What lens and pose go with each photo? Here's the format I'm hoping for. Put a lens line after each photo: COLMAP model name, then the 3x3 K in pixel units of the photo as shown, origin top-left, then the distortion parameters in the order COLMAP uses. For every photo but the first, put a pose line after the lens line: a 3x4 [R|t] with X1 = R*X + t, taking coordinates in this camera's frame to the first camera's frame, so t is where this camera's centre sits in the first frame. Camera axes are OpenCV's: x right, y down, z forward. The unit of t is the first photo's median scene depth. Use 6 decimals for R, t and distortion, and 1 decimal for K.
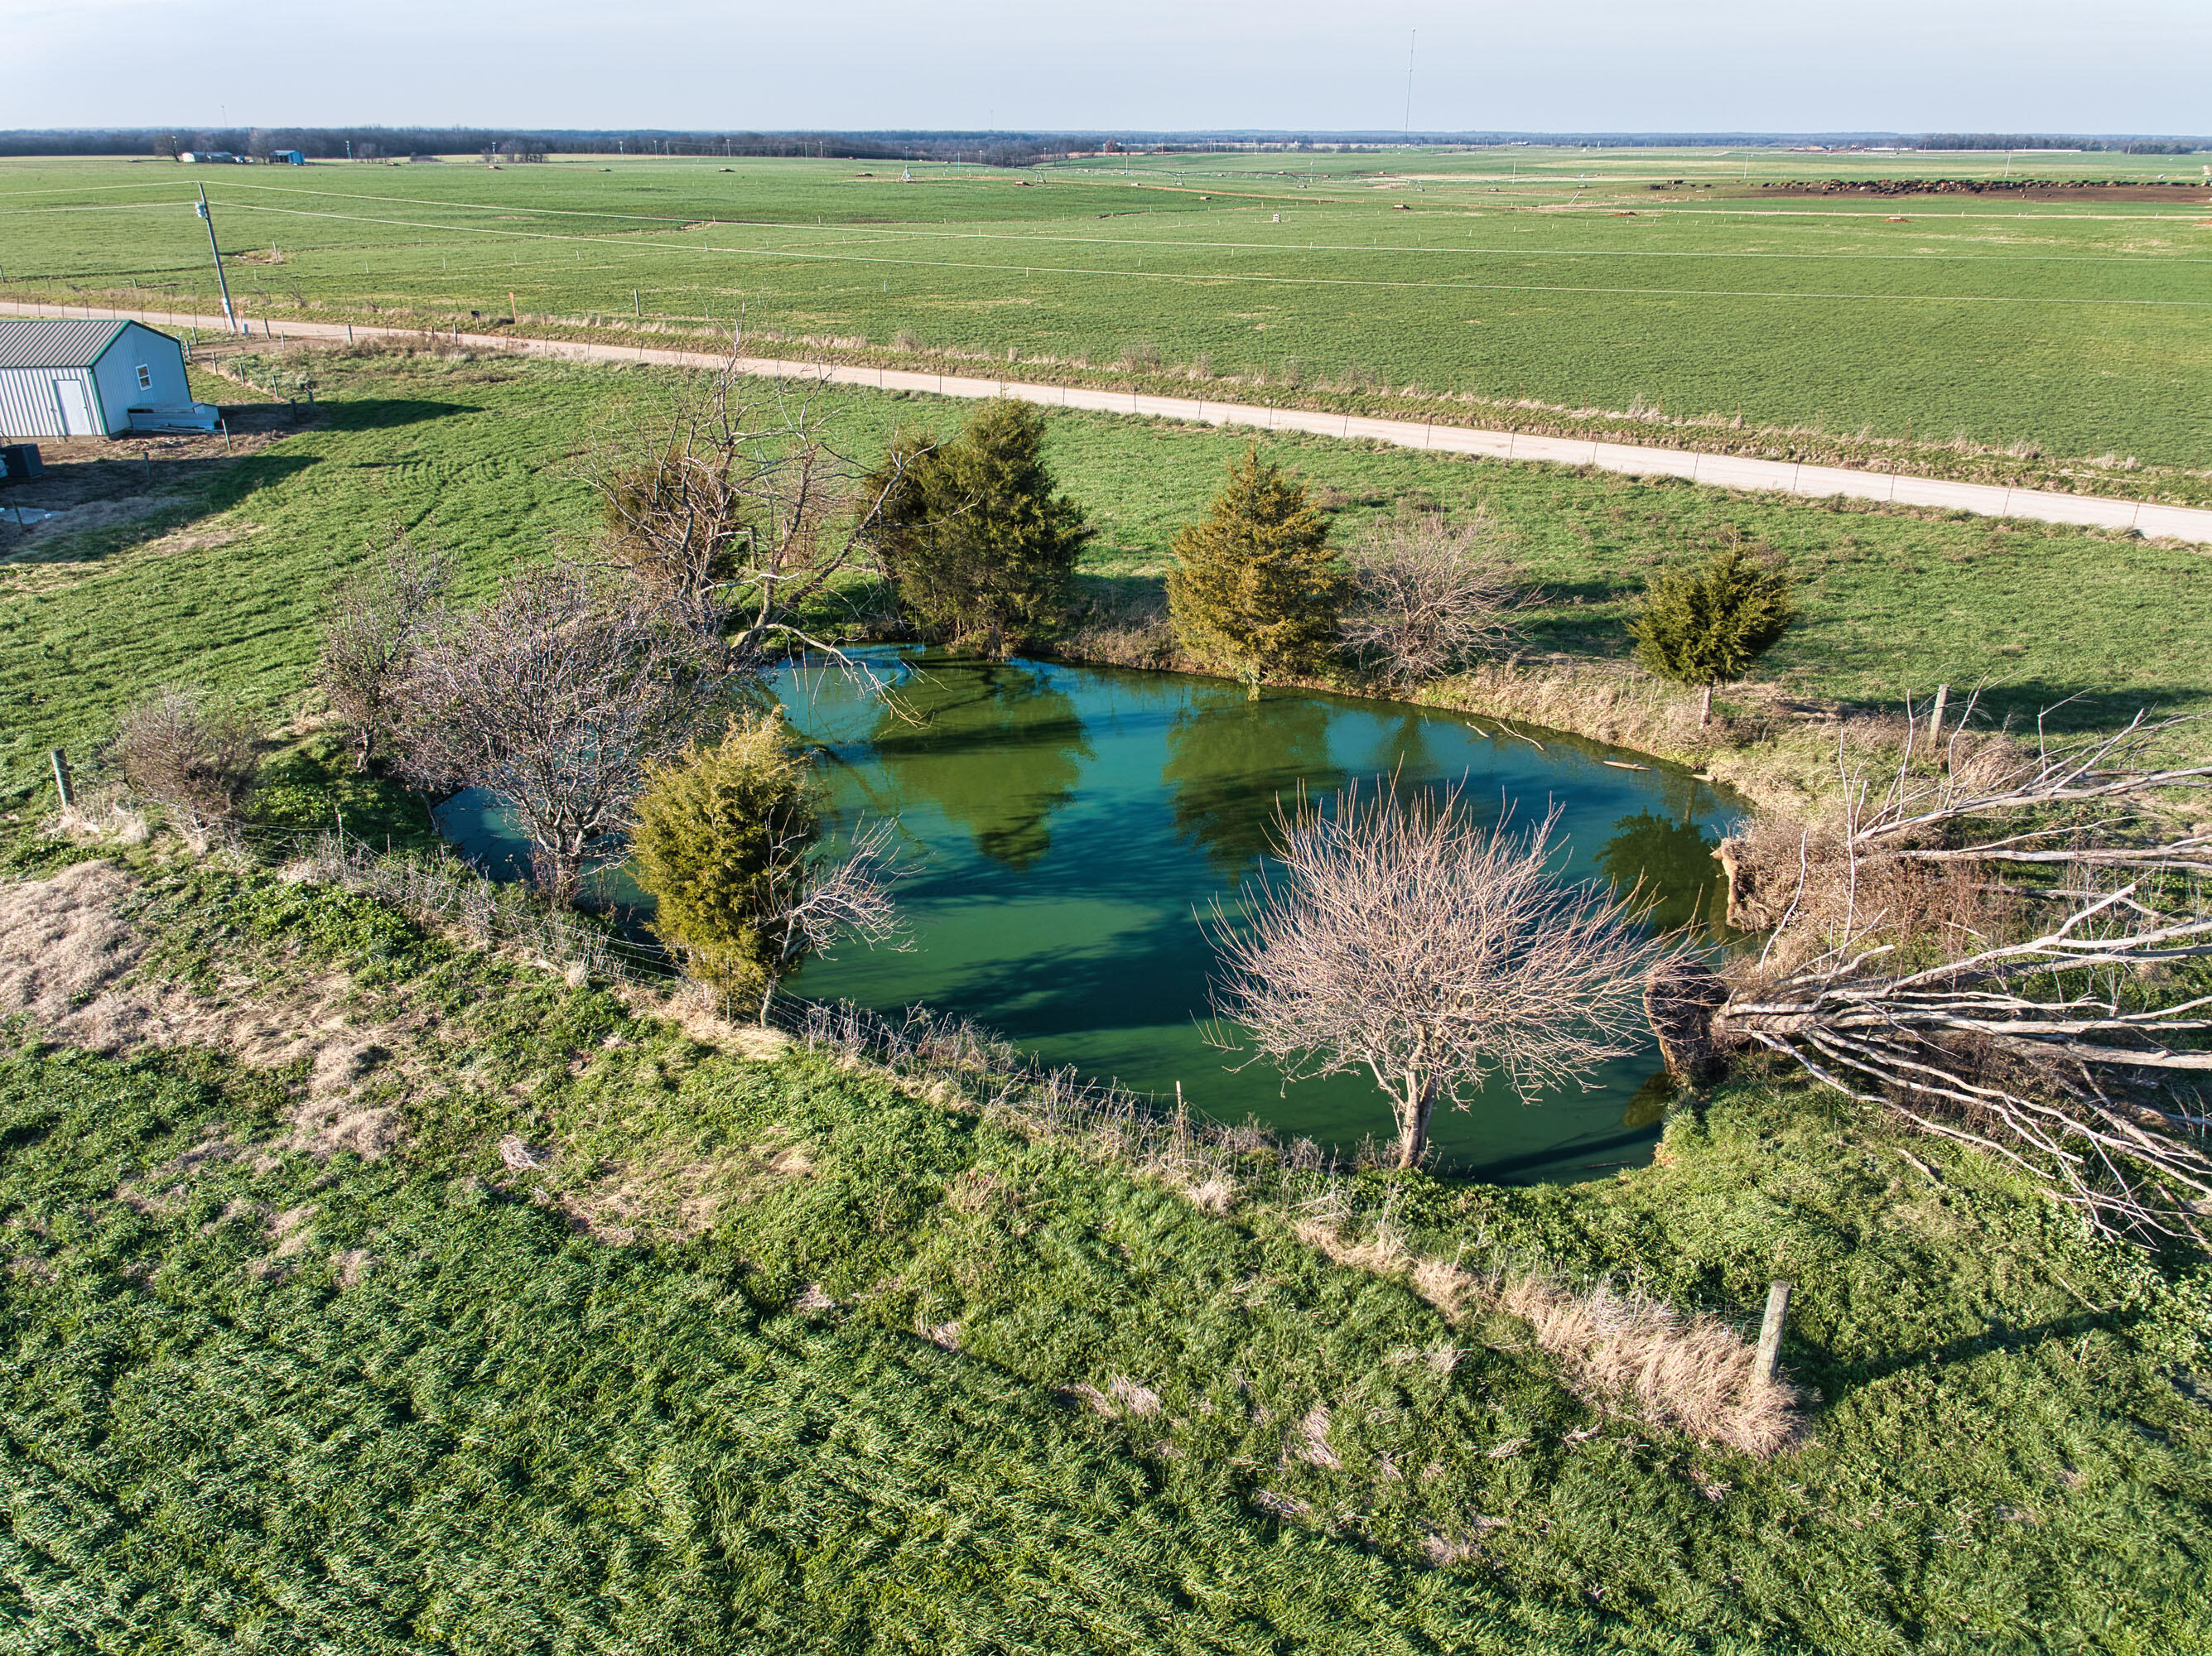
lens RADIAL K [[1552.9, 0, 1111.3], [0, 1552.9, 826.3], [0, 0, 1]] dist [0.035581, -0.047319]
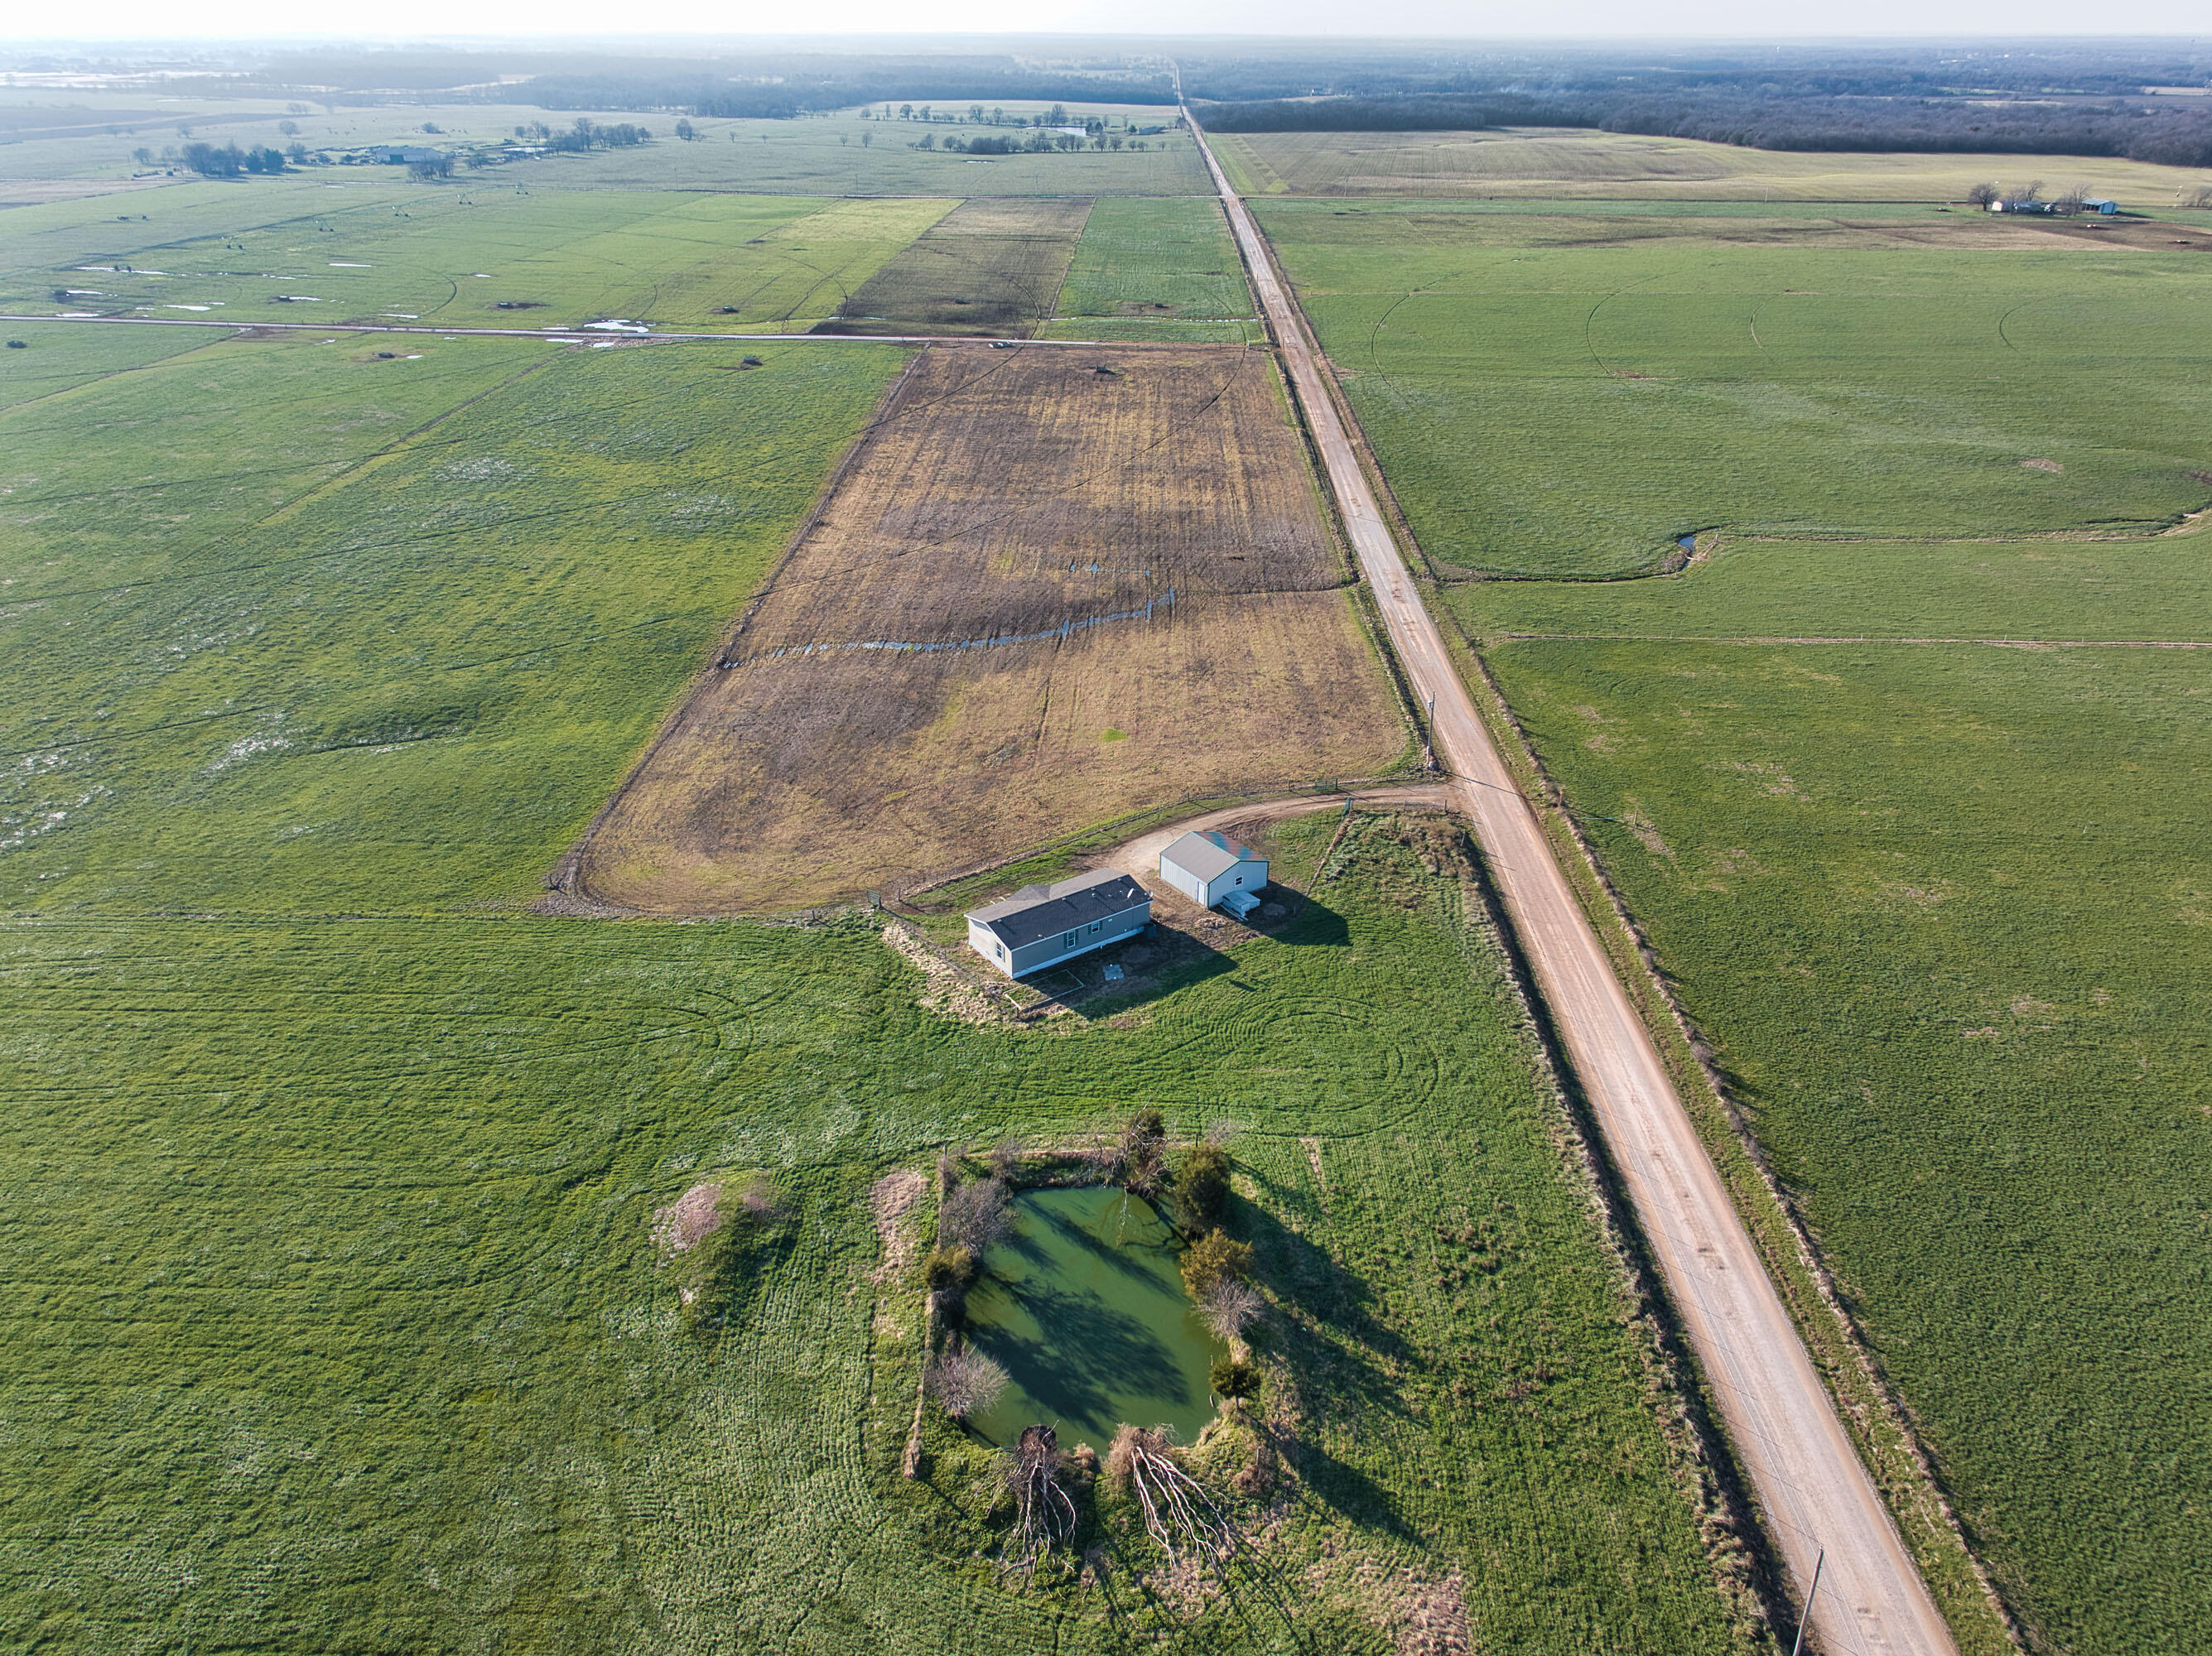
lens RADIAL K [[1552.9, 0, 1123.6], [0, 1552.9, 821.3], [0, 0, 1]] dist [0.035581, -0.047319]
pose [[0.512839, 0.380094, -0.769756, 1.620664], [-0.348606, 0.911594, 0.217878, -1.258150], [0.784519, 0.156605, 0.600004, -0.845580]]
